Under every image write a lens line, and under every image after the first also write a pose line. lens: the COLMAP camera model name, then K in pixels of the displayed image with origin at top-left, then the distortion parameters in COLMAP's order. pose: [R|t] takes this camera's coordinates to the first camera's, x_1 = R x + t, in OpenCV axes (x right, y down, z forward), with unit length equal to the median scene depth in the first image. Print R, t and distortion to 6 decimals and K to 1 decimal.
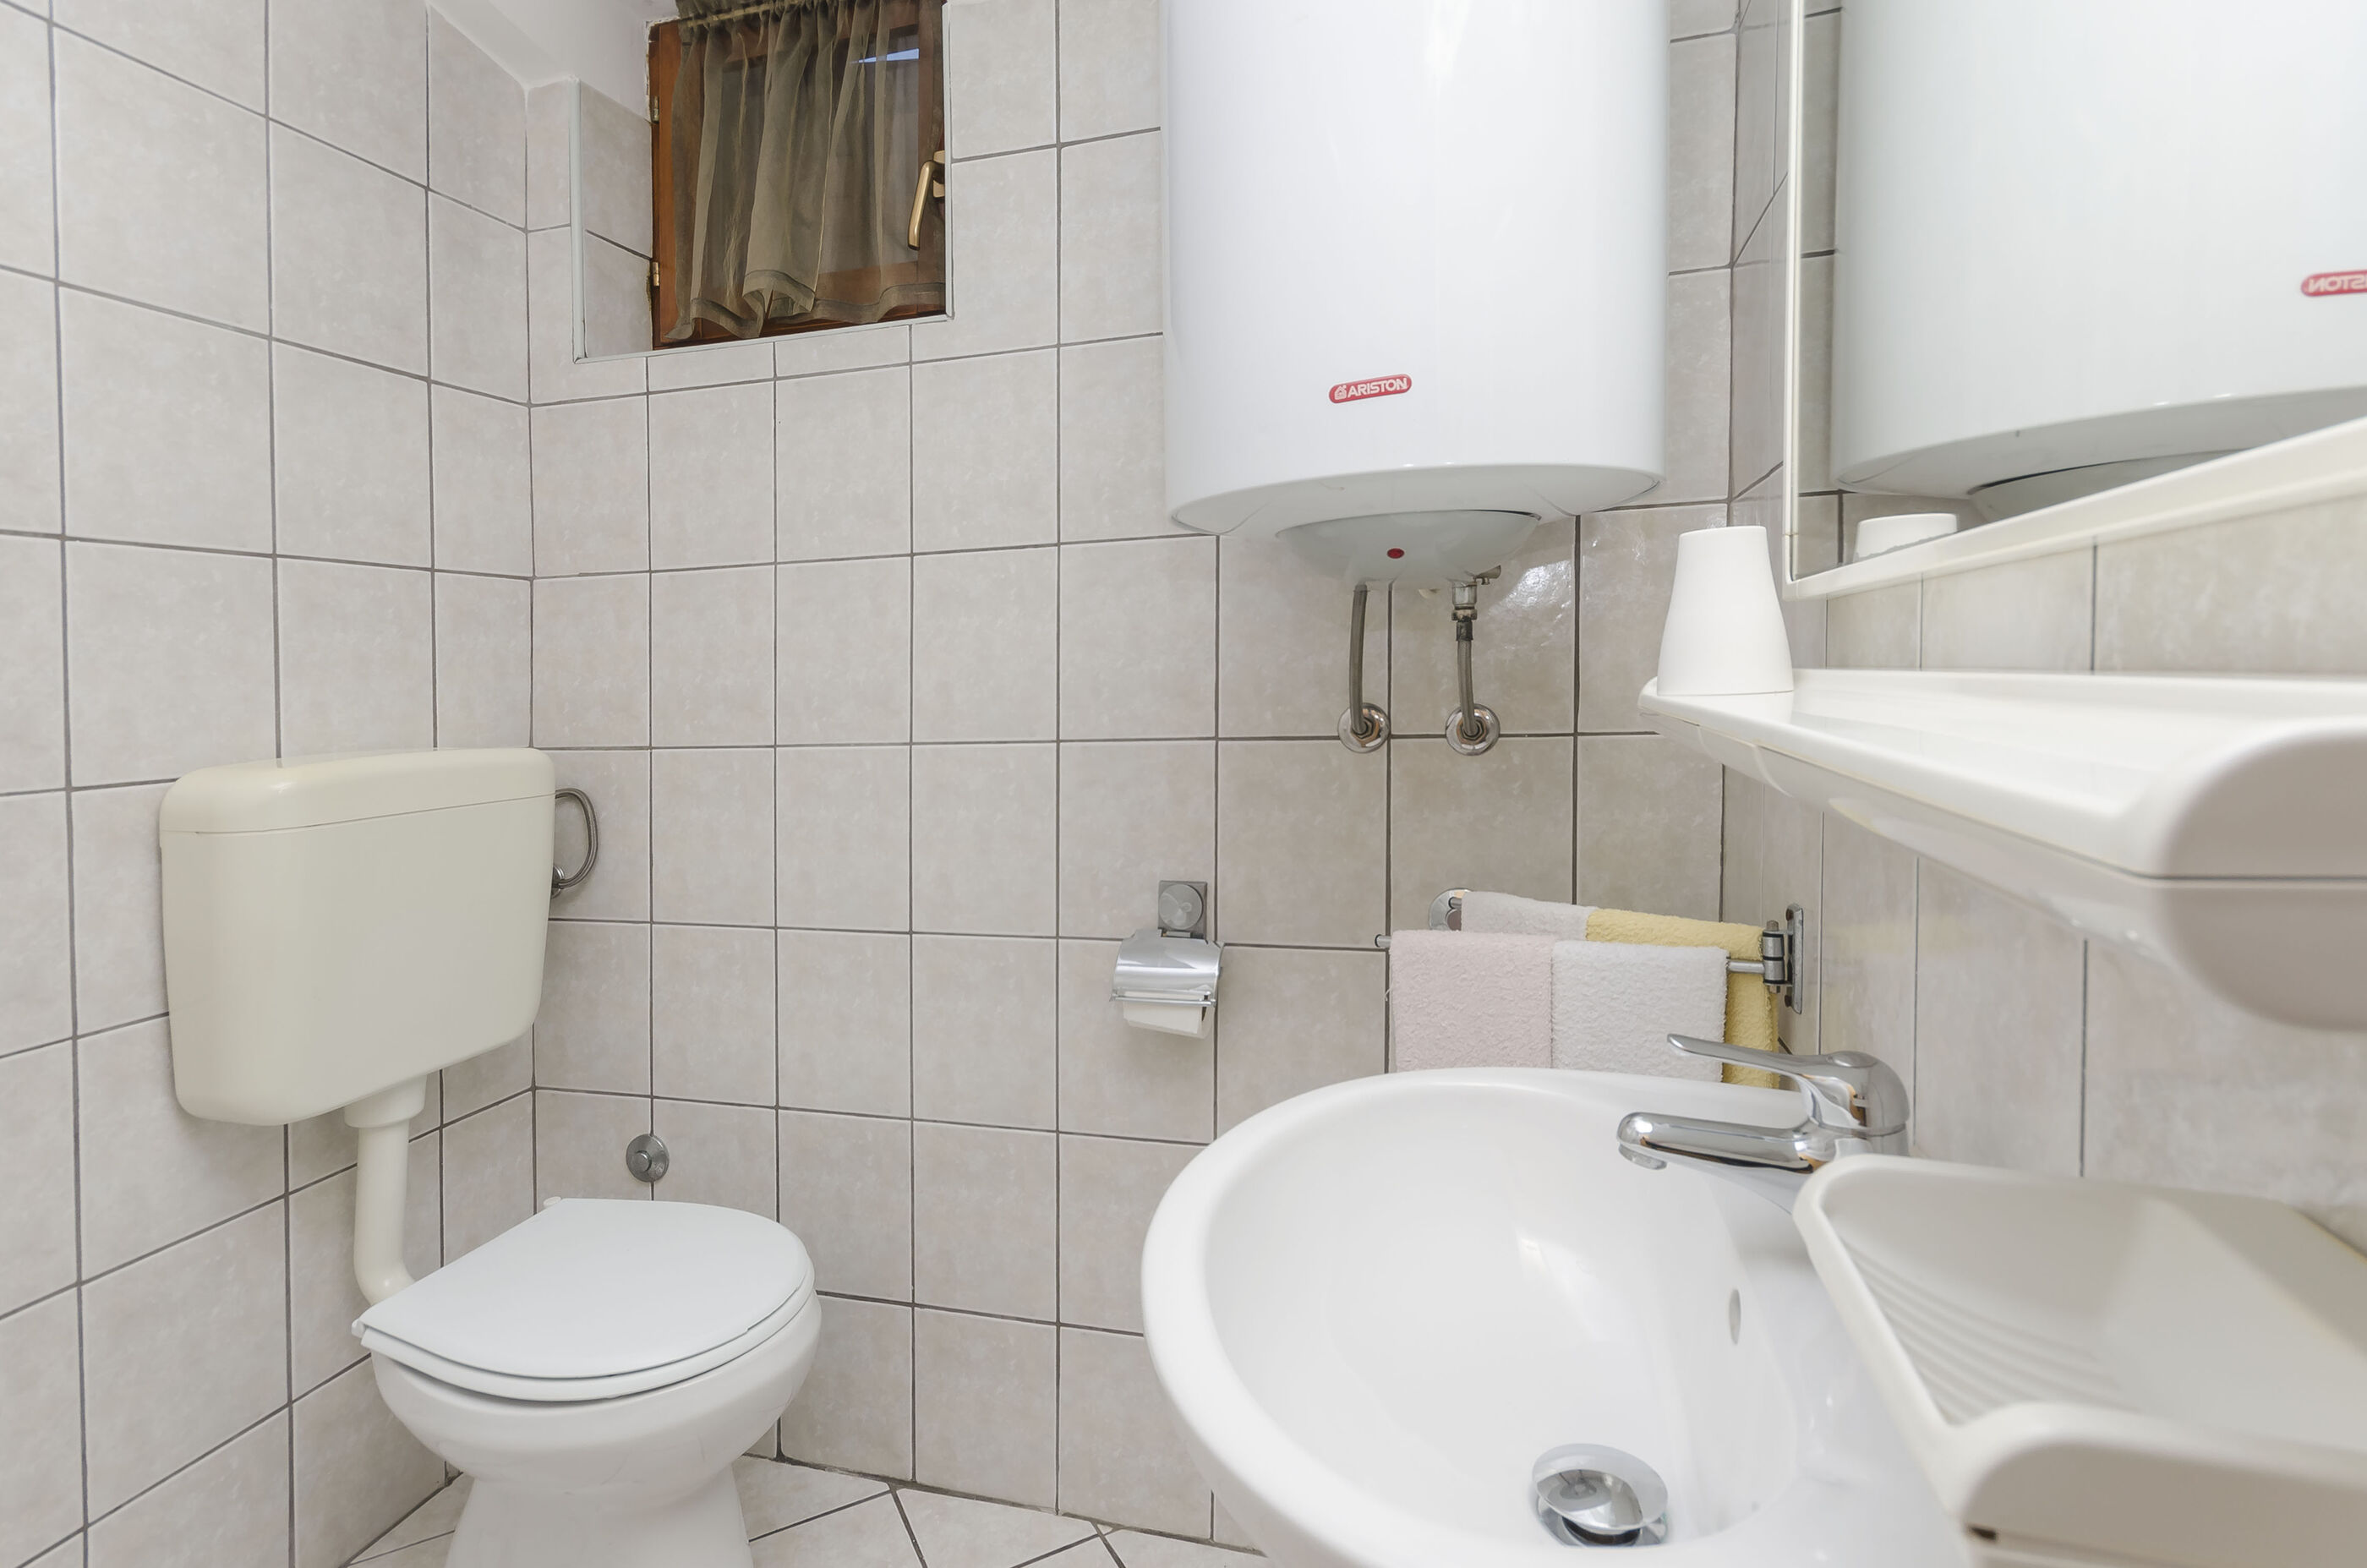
lens RADIAL K [[1126.8, 0, 1185.7], [0, 1126.8, 702.9], [0, 0, 1]] dist [0.002970, -0.000012]
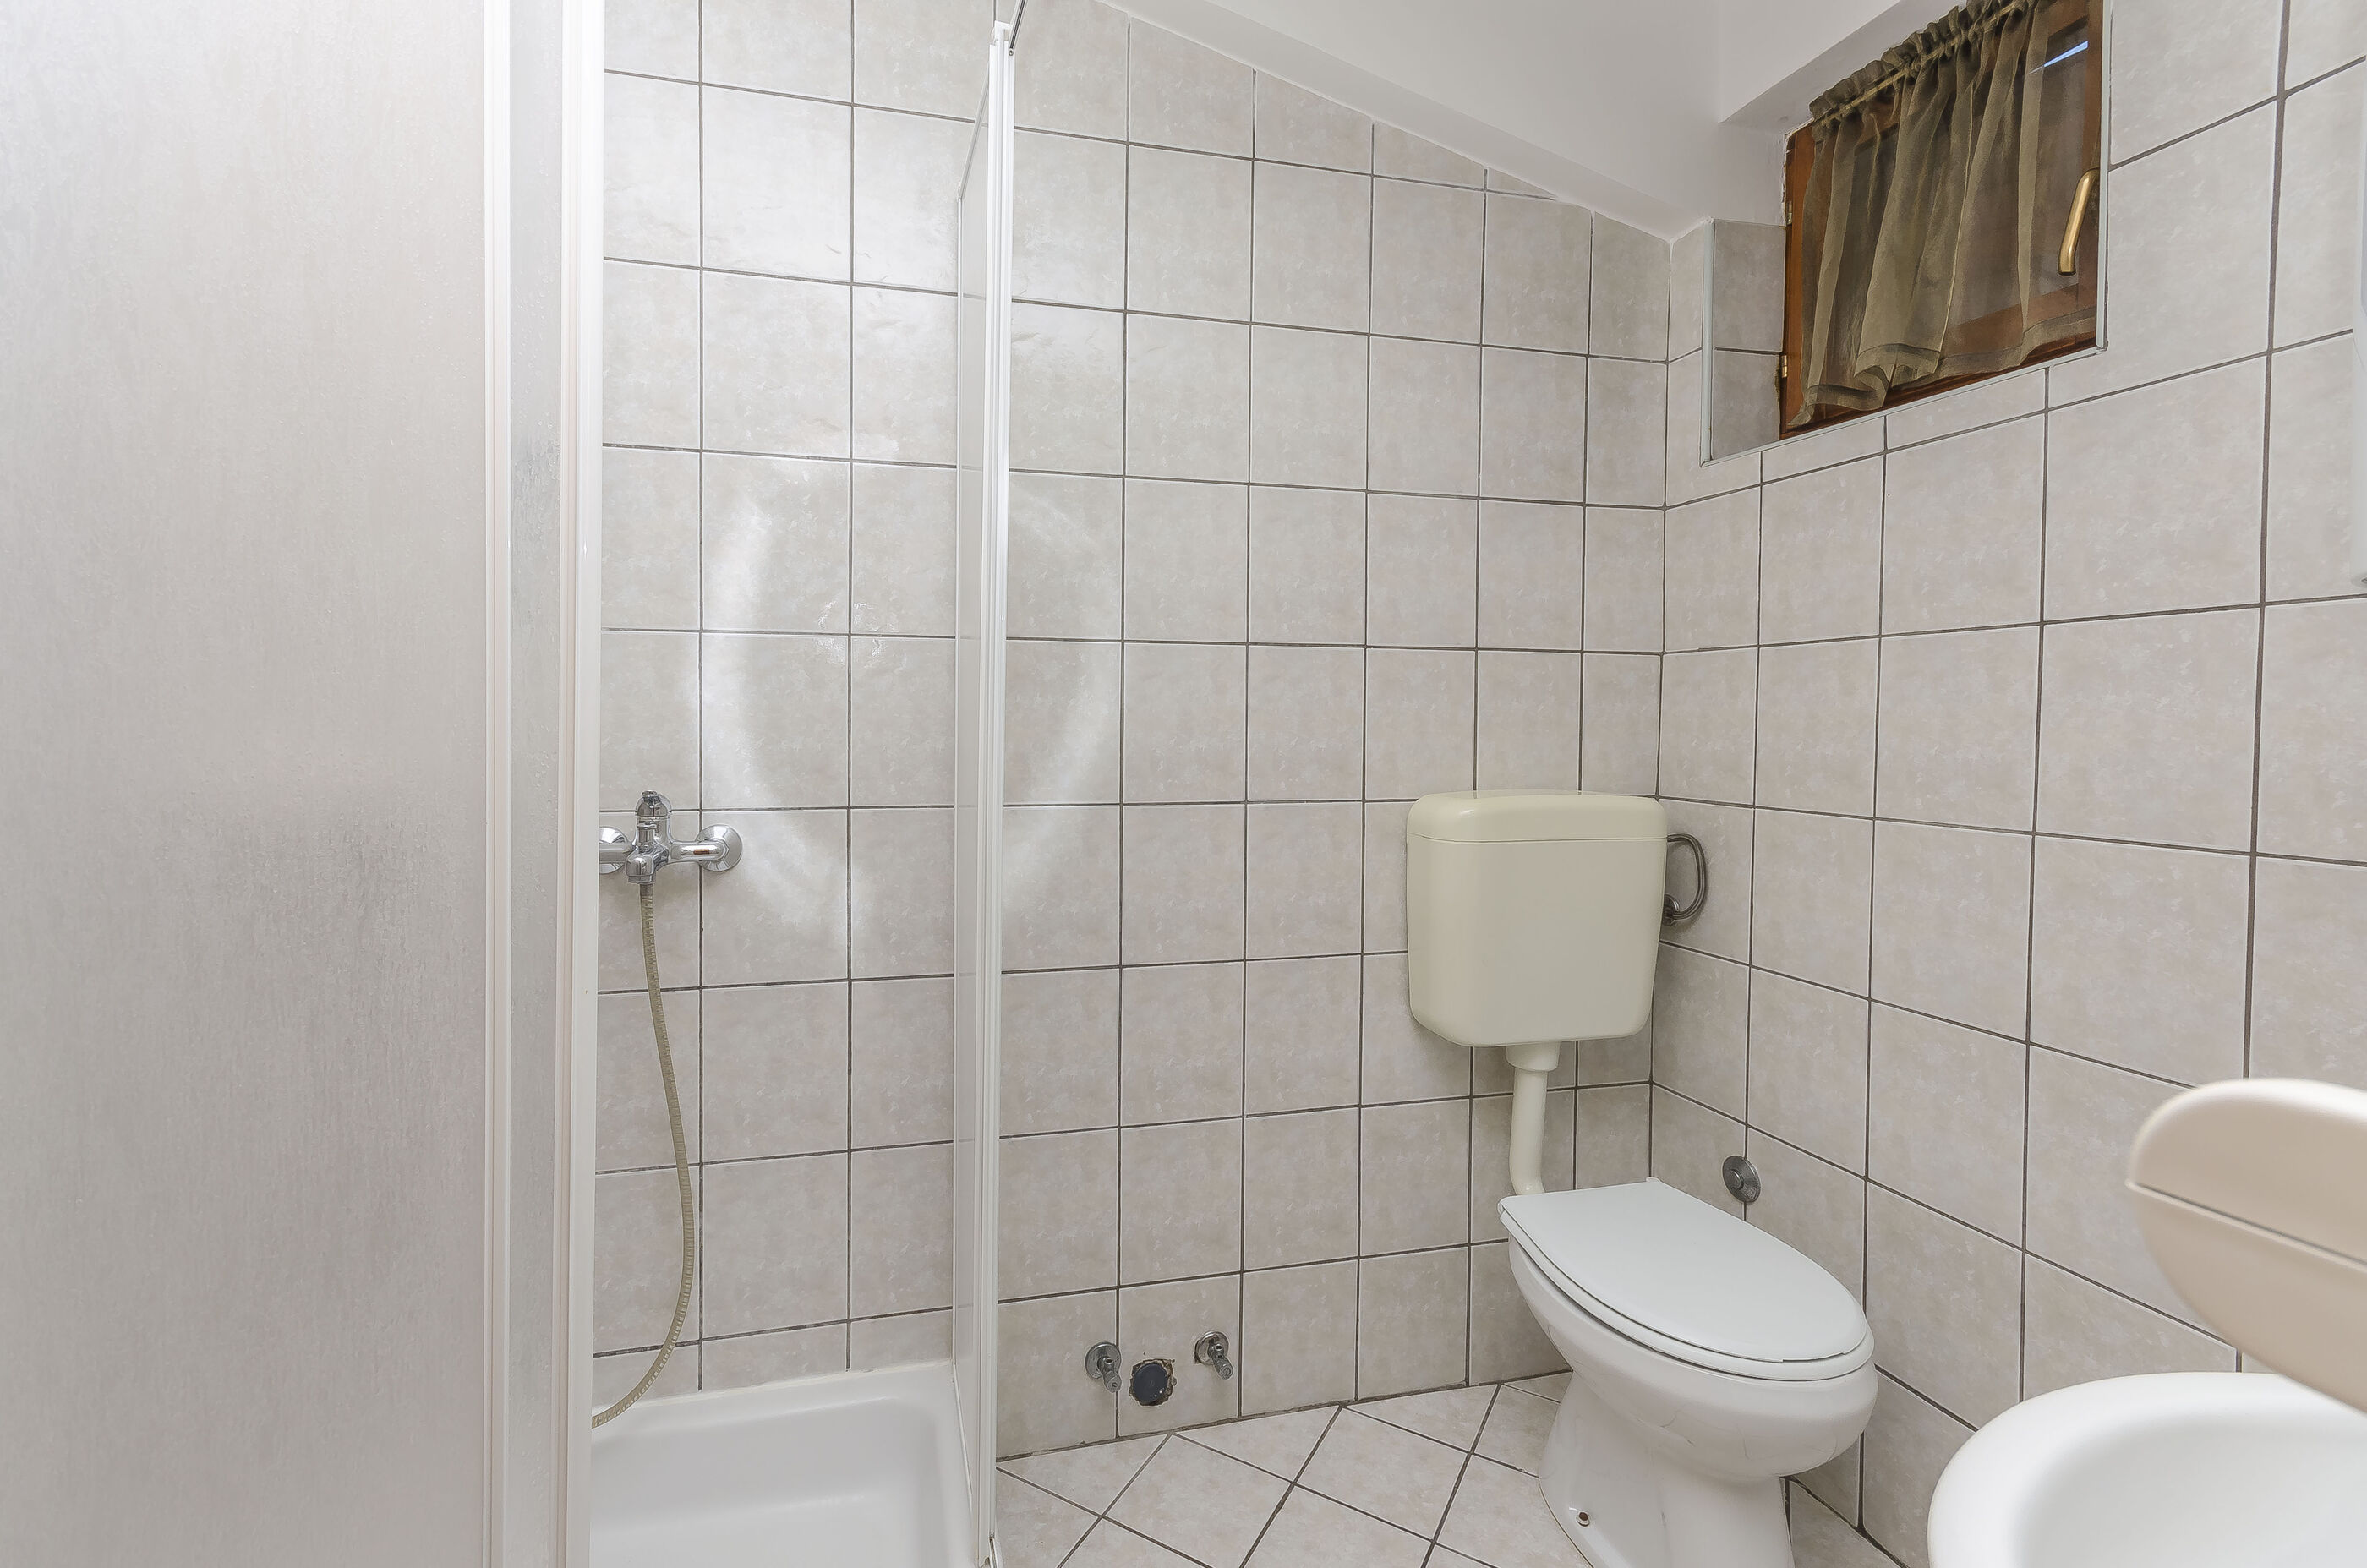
lens RADIAL K [[1070.4, 0, 1121.7], [0, 1070.4, 778.8], [0, 0, 1]] dist [-0.001640, -0.000594]
pose [[0.490920, 0.076644, -0.867827, 0.137202], [-0.041969, 0.997047, 0.064315, -0.032162], [0.870193, 0.004849, 0.492687, -0.043233]]
